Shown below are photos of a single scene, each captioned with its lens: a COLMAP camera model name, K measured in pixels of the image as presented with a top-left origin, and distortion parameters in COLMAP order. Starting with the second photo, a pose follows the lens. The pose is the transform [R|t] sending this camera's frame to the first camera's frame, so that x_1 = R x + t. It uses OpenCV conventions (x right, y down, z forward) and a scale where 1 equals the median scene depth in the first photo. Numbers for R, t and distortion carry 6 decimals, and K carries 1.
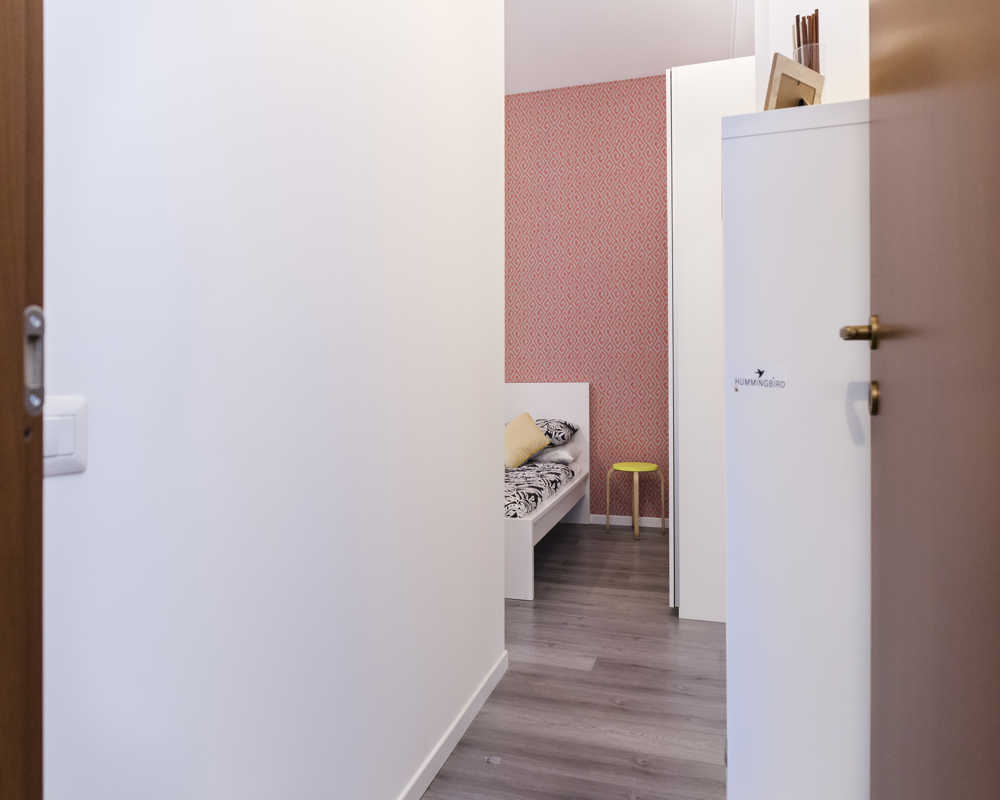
lens RADIAL K [[691.3, 0, 479.8], [0, 691.3, 375.6], [0, 0, 1]] dist [0.002903, 0.020848]
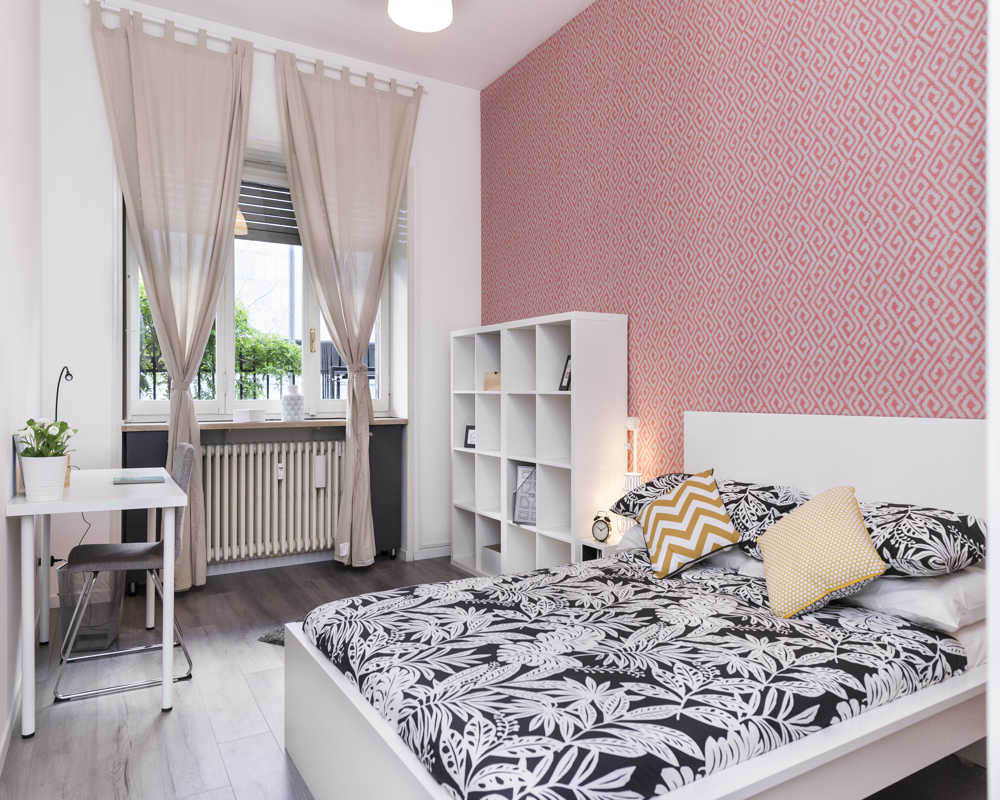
lens RADIAL K [[665.9, 0, 500.0], [0, 665.9, 400.0], [0, 0, 1]] dist [0.003617, 0.000725]
pose [[0.763153, 0.012788, -0.646092, 0.175733], [-0.000574, 0.999817, 0.019110, -0.006950], [0.646218, -0.014213, 0.763020, 0.561856]]
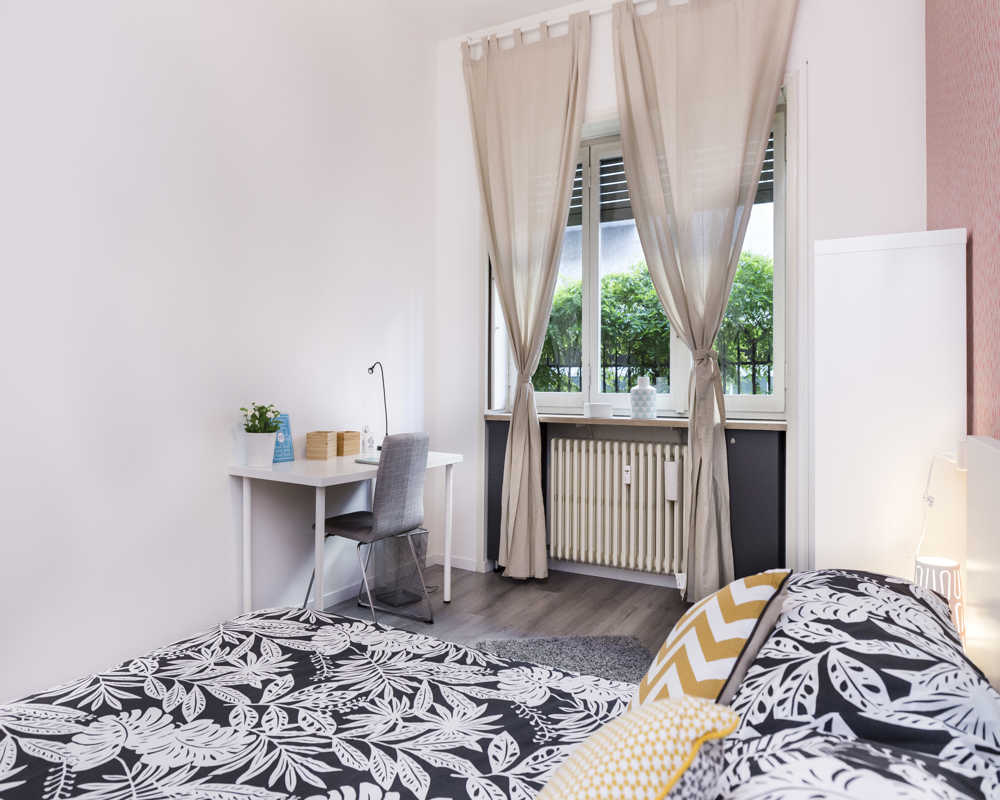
lens RADIAL K [[694.0, 0, 499.4], [0, 694.0, 379.7], [0, 0, 1]] dist [0.000430, 0.000104]
pose [[-0.178240, -0.000842, -0.983987, 0.202240], [-0.000447, 1.000000, -0.000774, -0.005805], [0.983987, 0.000302, -0.178241, 0.950190]]
